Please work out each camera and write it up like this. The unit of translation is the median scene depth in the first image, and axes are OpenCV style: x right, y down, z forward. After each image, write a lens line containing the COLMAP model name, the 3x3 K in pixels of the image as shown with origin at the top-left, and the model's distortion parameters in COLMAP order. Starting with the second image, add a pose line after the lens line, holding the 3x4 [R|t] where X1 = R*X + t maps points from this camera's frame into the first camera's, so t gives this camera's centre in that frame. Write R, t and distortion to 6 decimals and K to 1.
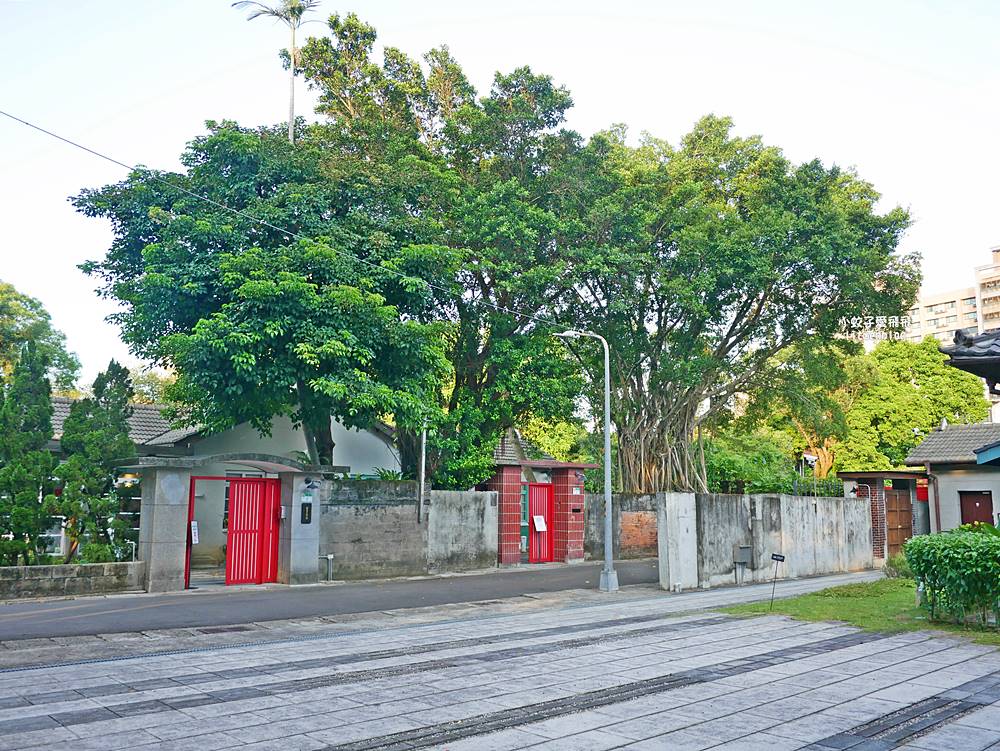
lens RADIAL K [[843.4, 0, 498.5], [0, 843.4, 373.8], [0, 0, 1]] dist [-0.037580, 0.017334]
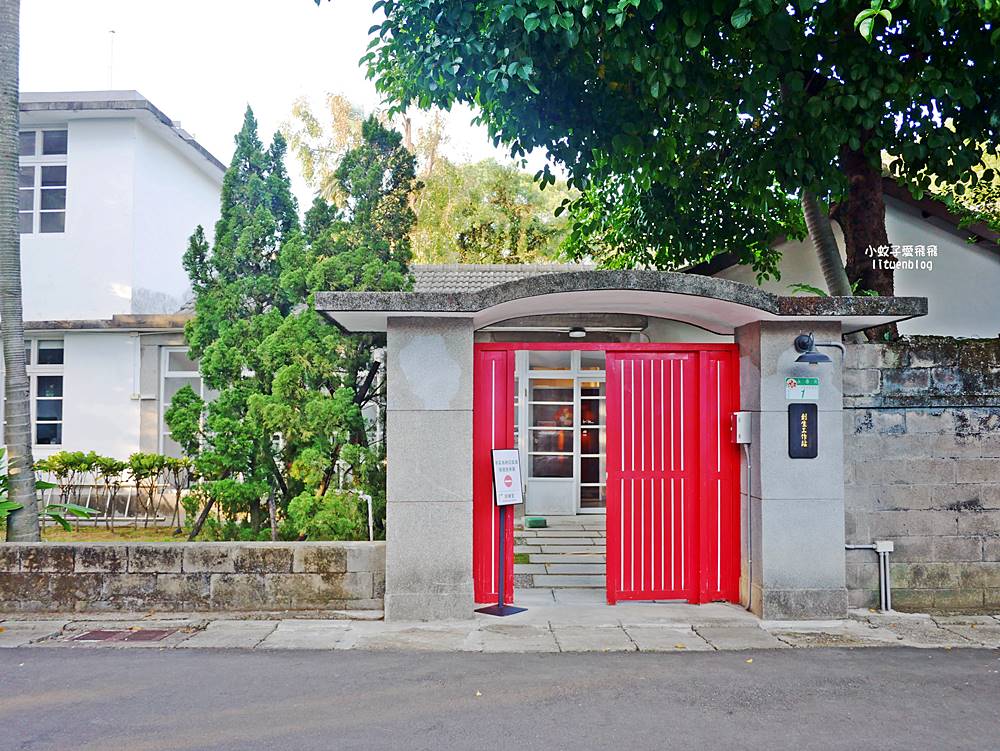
lens RADIAL K [[843.4, 0, 492.7], [0, 843.4, 377.6], [0, 0, 1]] dist [-0.037580, 0.017334]
pose [[0.755021, -0.029331, -0.655044, -0.088922], [0.102555, 0.991987, 0.073789, 0.101187], [0.647631, -0.122890, 0.751979, 0.635658]]
